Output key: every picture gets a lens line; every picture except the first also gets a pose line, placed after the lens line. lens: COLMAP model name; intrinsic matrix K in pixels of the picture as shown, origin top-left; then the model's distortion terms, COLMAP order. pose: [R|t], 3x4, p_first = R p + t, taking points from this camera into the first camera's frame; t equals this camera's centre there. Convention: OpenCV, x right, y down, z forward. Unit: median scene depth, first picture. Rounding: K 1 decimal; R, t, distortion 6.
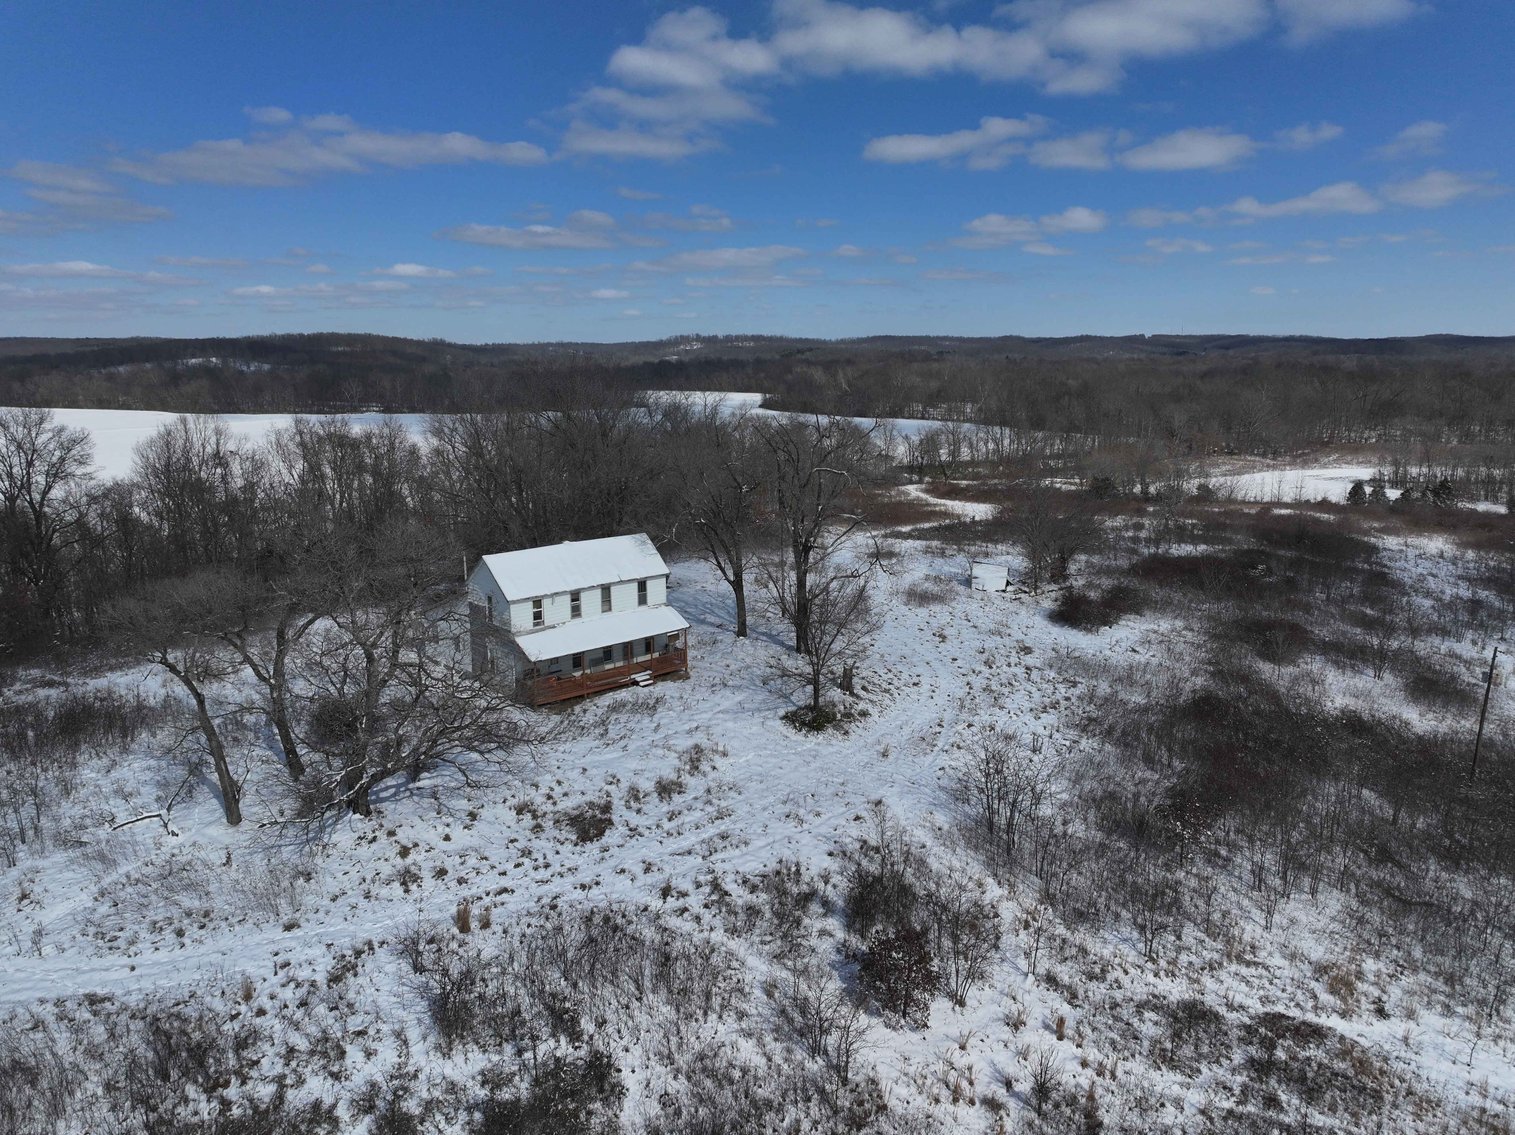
lens RADIAL K [[1070.4, 0, 763.5], [0, 1070.4, 567.6], [0, 0, 1]] dist [0.006484, 0.010048]
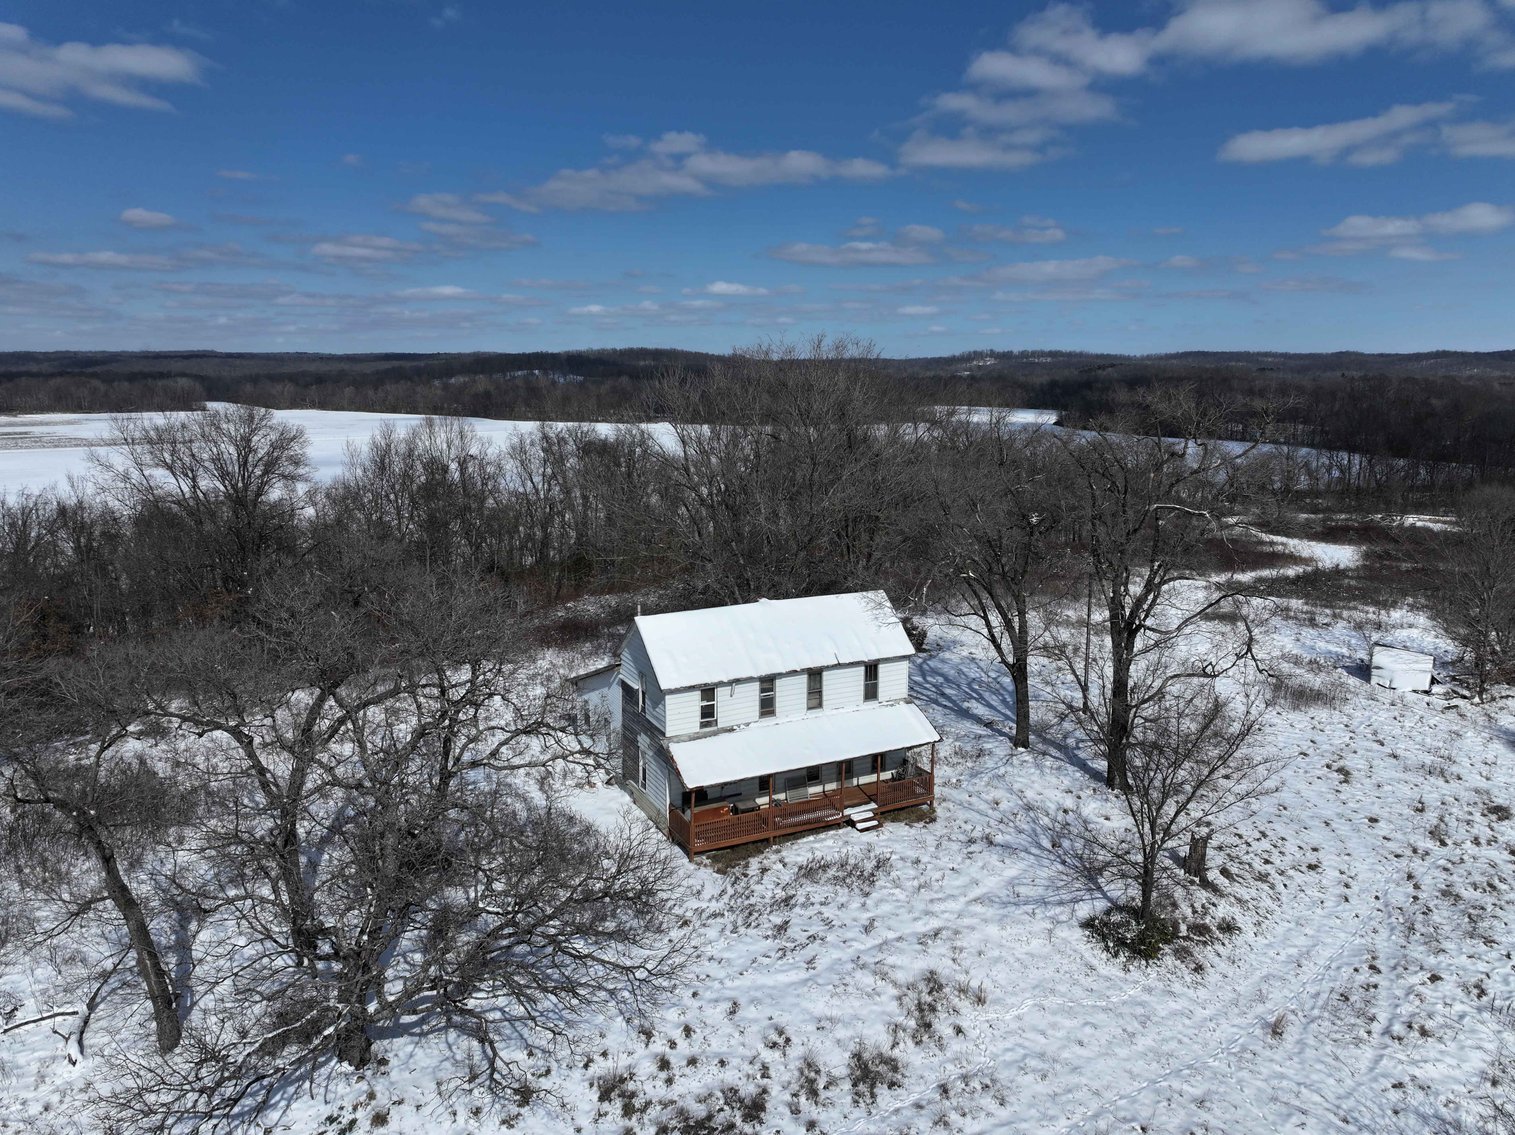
lens RADIAL K [[1070.4, 0, 763.5], [0, 1070.4, 567.6], [0, 0, 1]] dist [0.006484, 0.010048]
pose [[0.964747, 0.053704, -0.257640, -0.013233], [-0.057445, 0.998324, -0.007006, -0.049696], [0.256832, 0.021559, 0.966216, 0.432922]]
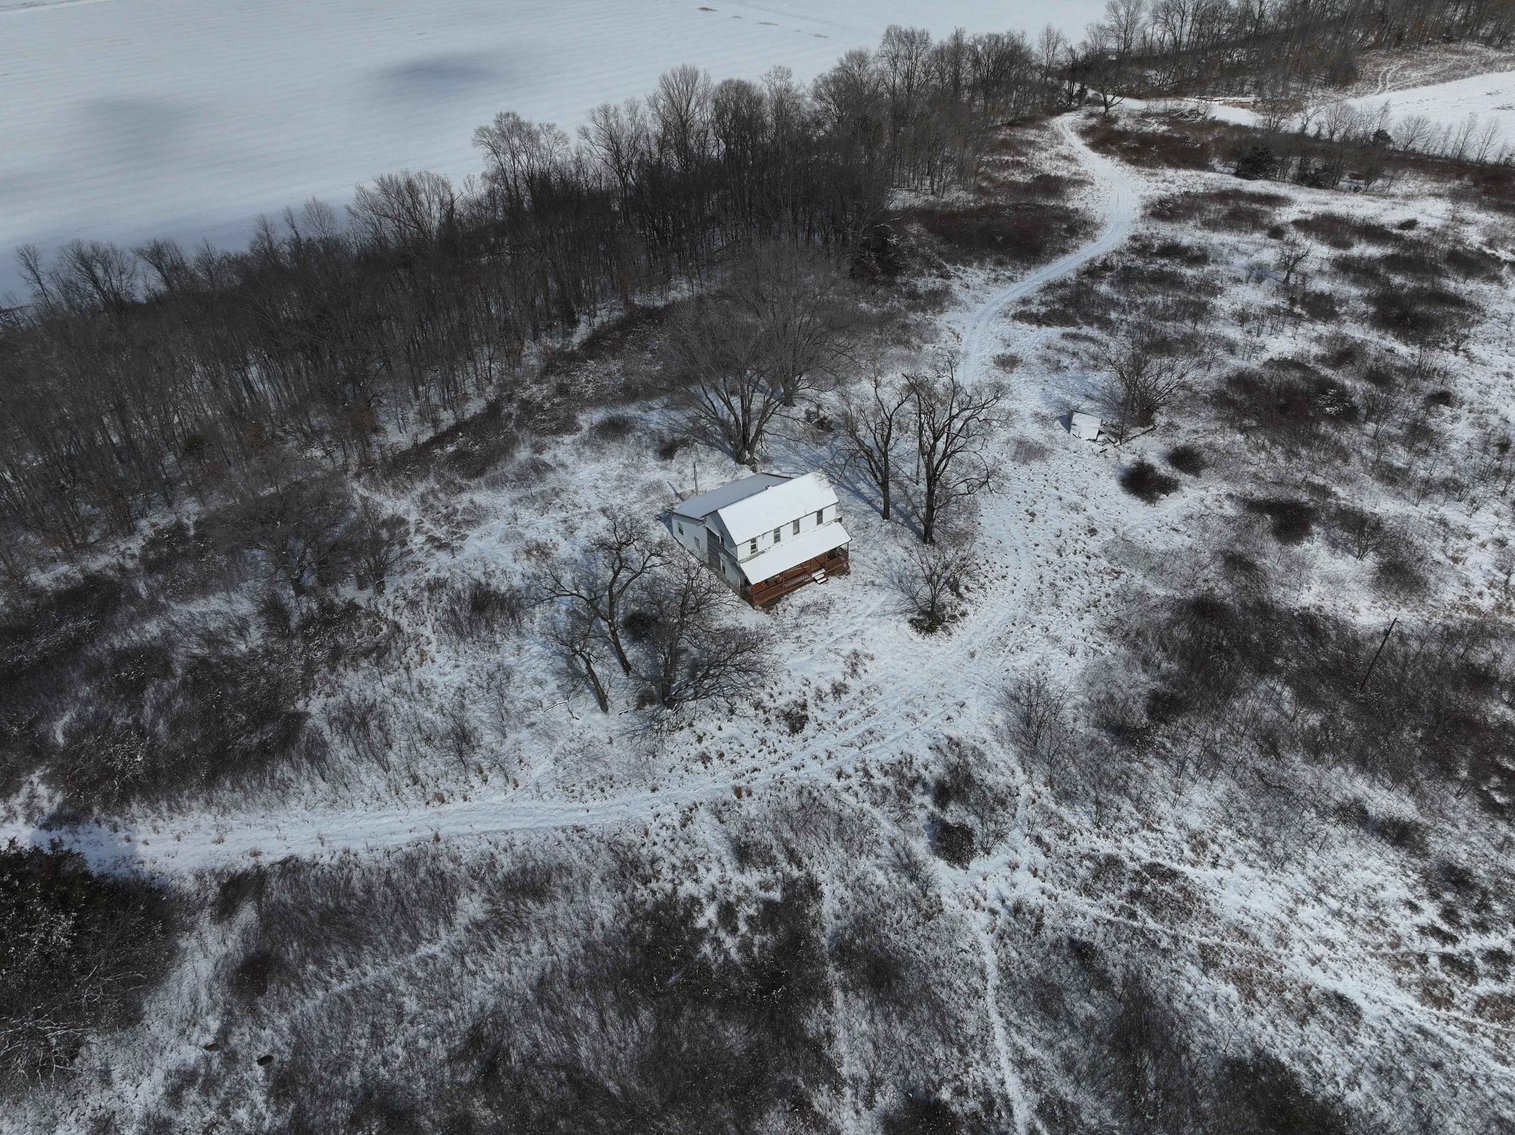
lens RADIAL K [[1070.4, 0, 763.5], [0, 1070.4, 567.6], [0, 0, 1]] dist [0.006484, 0.010048]
pose [[0.992156, 0.053593, -0.112934, -0.025336], [-0.000453, 0.904967, 0.425481, -0.690016], [0.125005, -0.422092, 0.897893, -0.462275]]
